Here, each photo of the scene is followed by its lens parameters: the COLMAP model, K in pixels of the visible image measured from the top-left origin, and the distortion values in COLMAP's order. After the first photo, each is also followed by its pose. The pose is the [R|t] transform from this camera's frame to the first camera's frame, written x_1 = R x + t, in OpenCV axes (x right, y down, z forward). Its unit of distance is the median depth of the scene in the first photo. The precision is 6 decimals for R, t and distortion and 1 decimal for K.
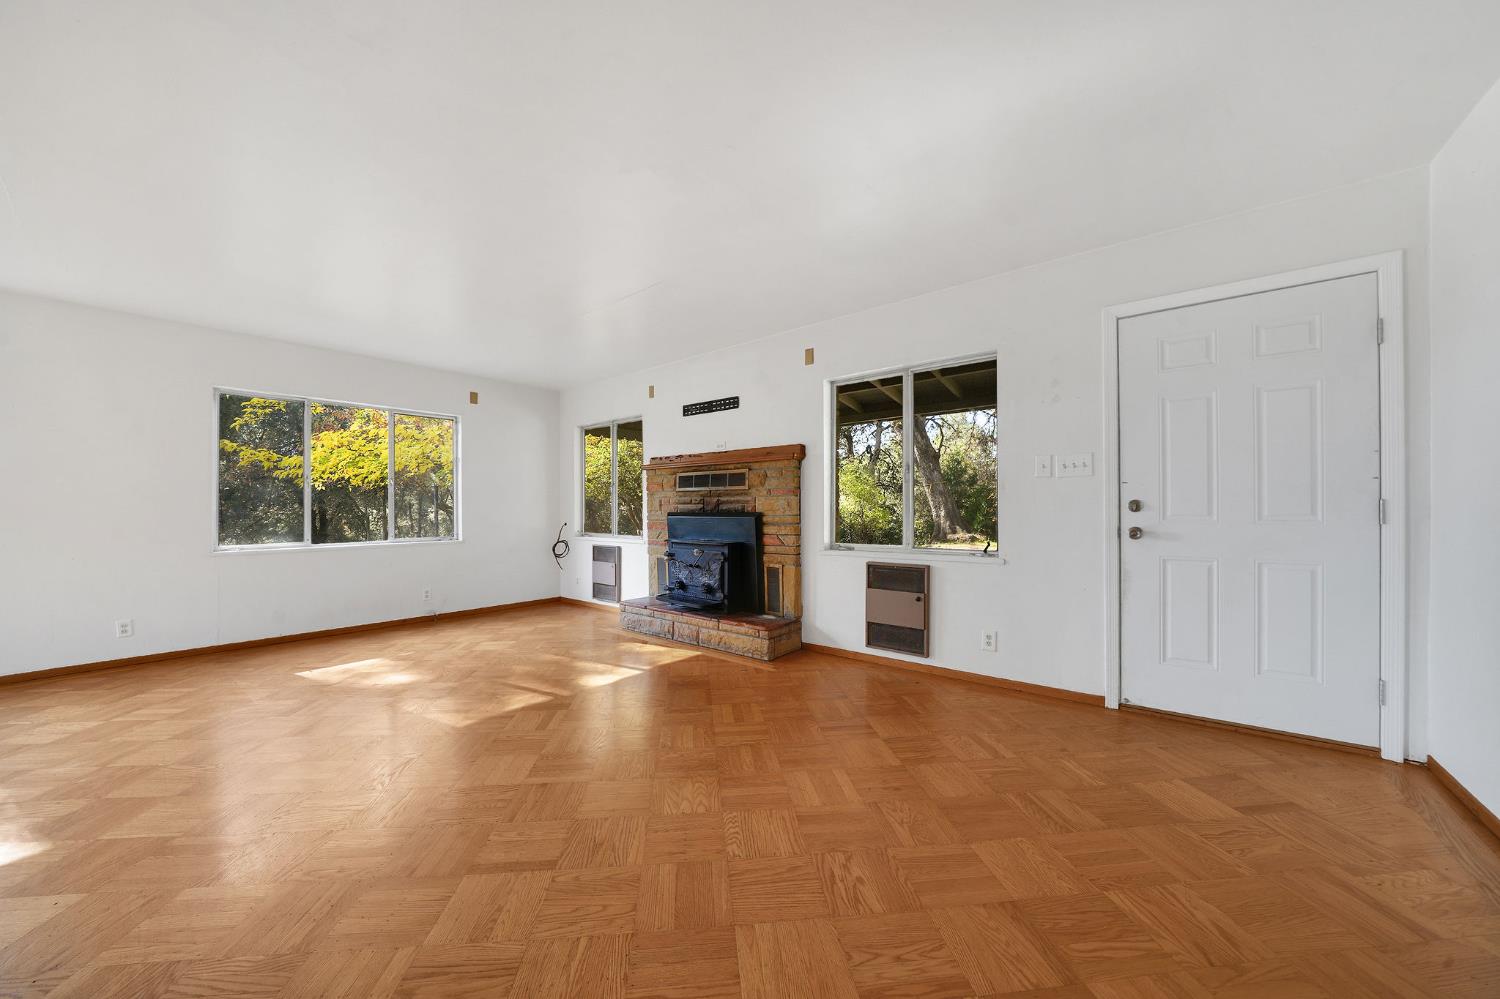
lens RADIAL K [[532.0, 0, 720.6], [0, 532.0, 505.7], [0, 0, 1]] dist [-0.000766, -0.000039]
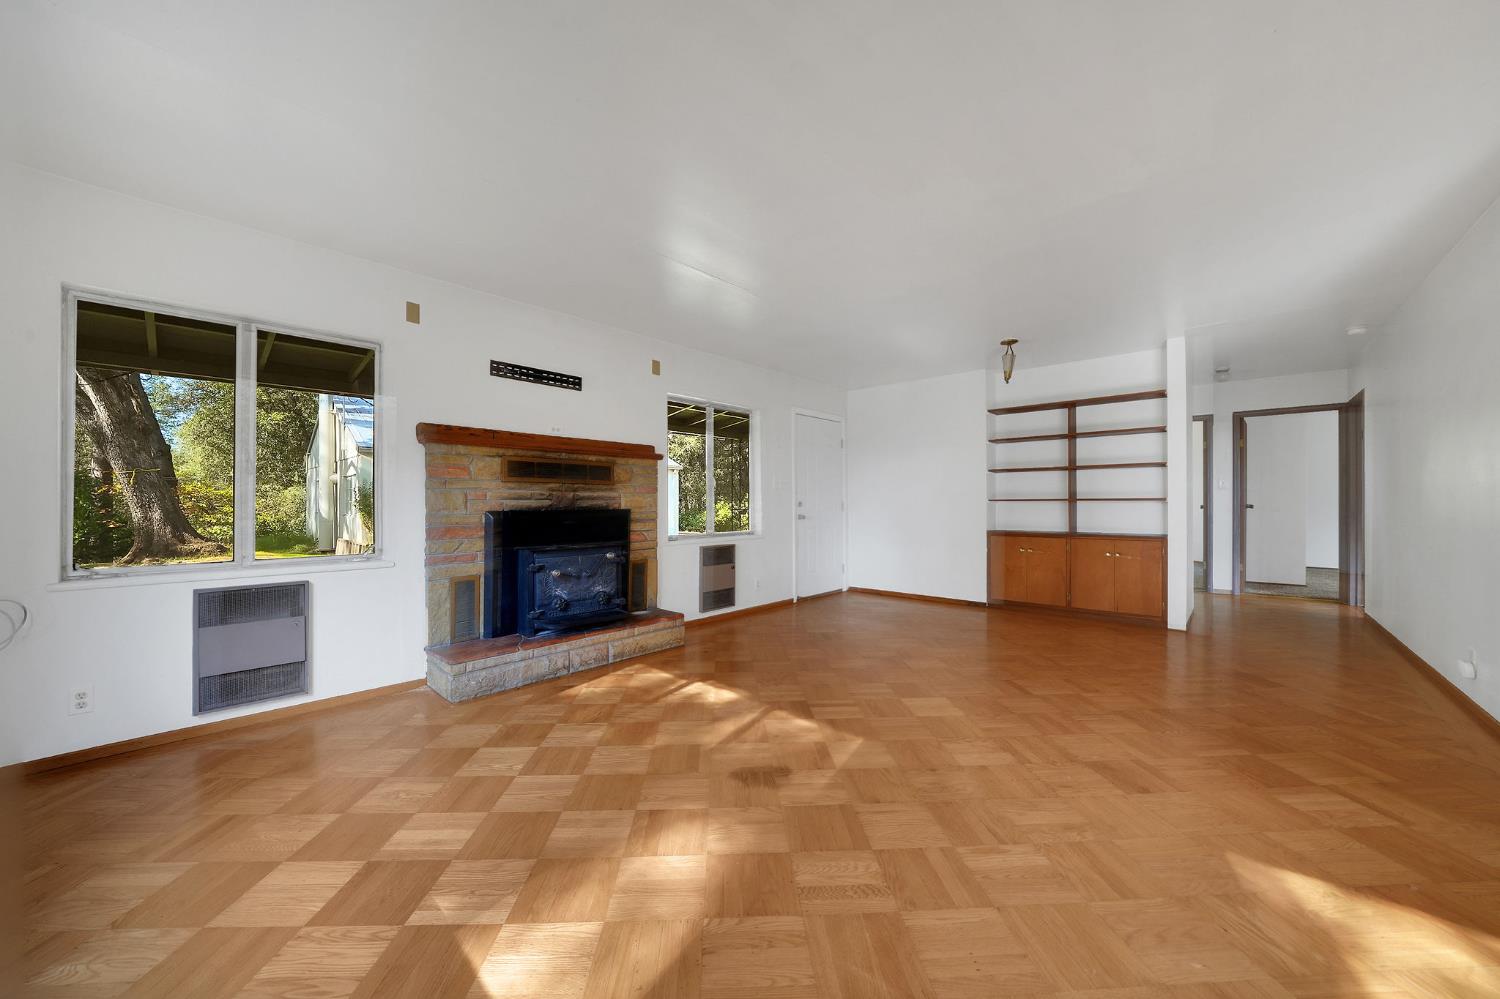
lens RADIAL K [[532.0, 0, 720.6], [0, 532.0, 505.7], [0, 0, 1]] dist [-0.000766, -0.000039]
pose [[0.061927, 0.003527, 0.998074, -0.857610], [-0.001236, 0.999993, -0.003457, 0.008882], [-0.998080, -0.001020, 0.061931, 0.740411]]
